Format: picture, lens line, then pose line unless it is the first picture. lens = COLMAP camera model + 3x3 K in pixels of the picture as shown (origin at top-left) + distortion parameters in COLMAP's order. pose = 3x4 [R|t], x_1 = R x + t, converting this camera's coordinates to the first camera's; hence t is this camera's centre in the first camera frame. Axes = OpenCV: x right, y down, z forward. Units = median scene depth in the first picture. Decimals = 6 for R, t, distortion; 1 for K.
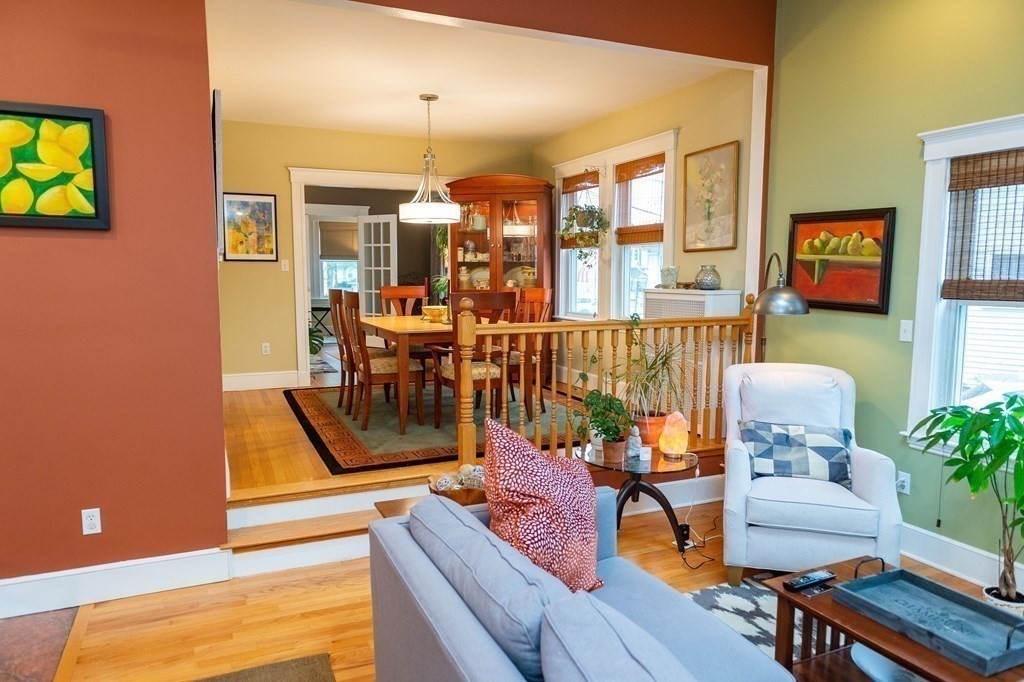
lens RADIAL K [[689.7, 0, 513.2], [0, 689.7, 344.6], [0, 0, 1]] dist [0.005627, -0.007176]
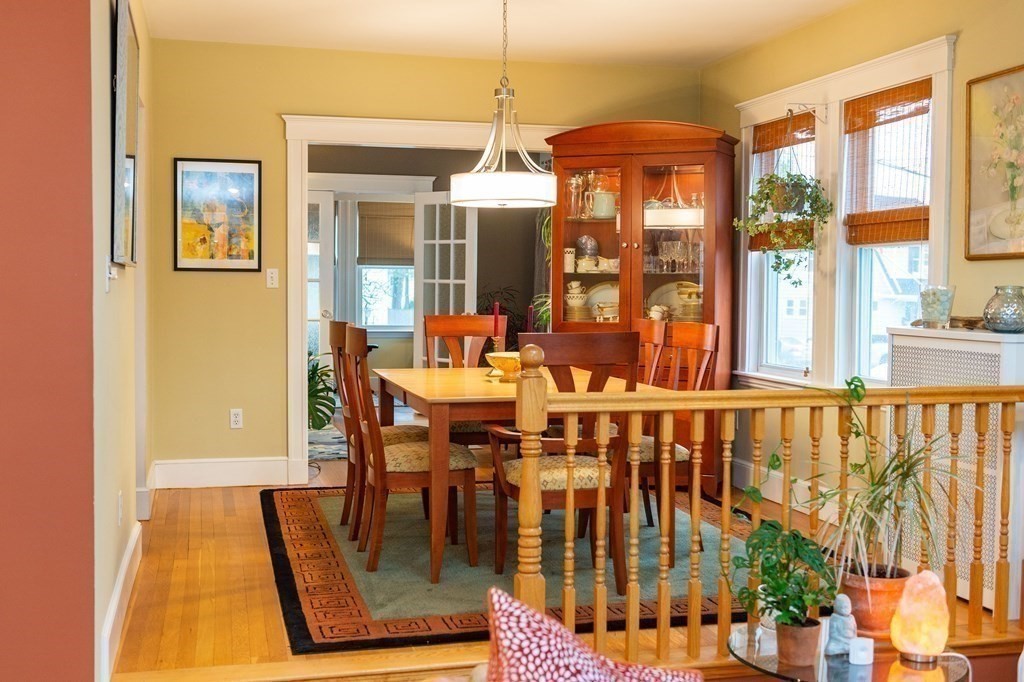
lens RADIAL K [[1180.4, 0, 513.4], [0, 1180.4, 338.2], [0, 0, 1]] dist [-0.016947, 0.000000]
pose [[0.986354, 0.014174, -0.164026, 0.057624], [-0.023734, 0.998122, -0.056472, -0.015493], [0.162918, 0.059595, 0.984838, 0.054451]]
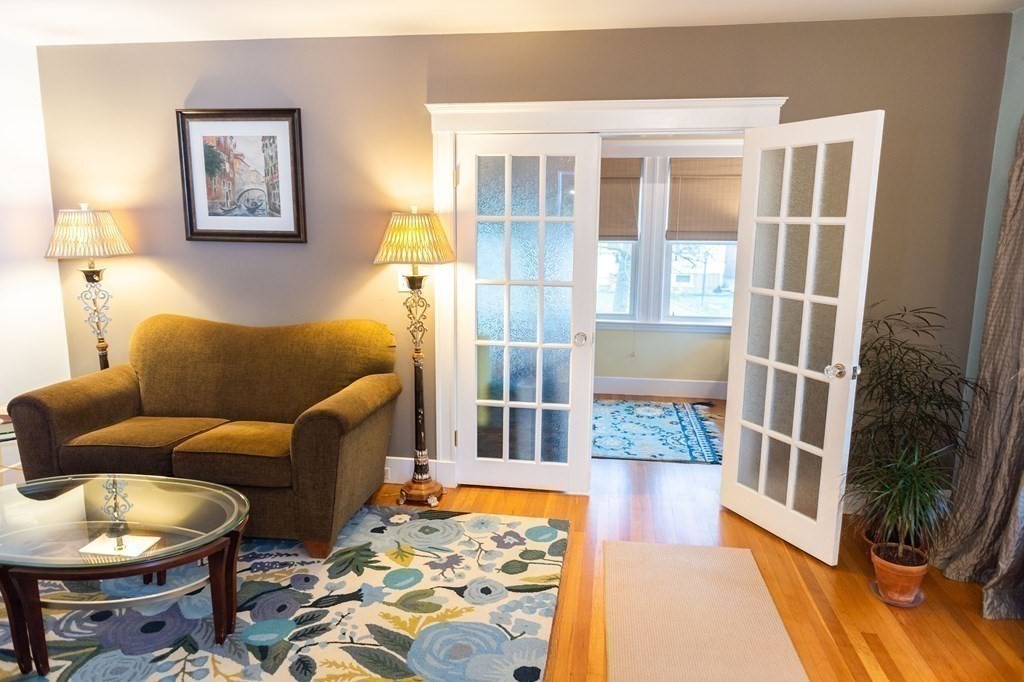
lens RADIAL K [[689.7, 0, 513.0], [0, 689.7, 341.2], [0, 0, 1]] dist [0.005627, -0.007176]
pose [[0.846746, 0.095109, -0.523427, -0.302475], [-0.058040, 0.994532, 0.086819, -0.240416], [0.528822, -0.043134, 0.847636, 1.457717]]
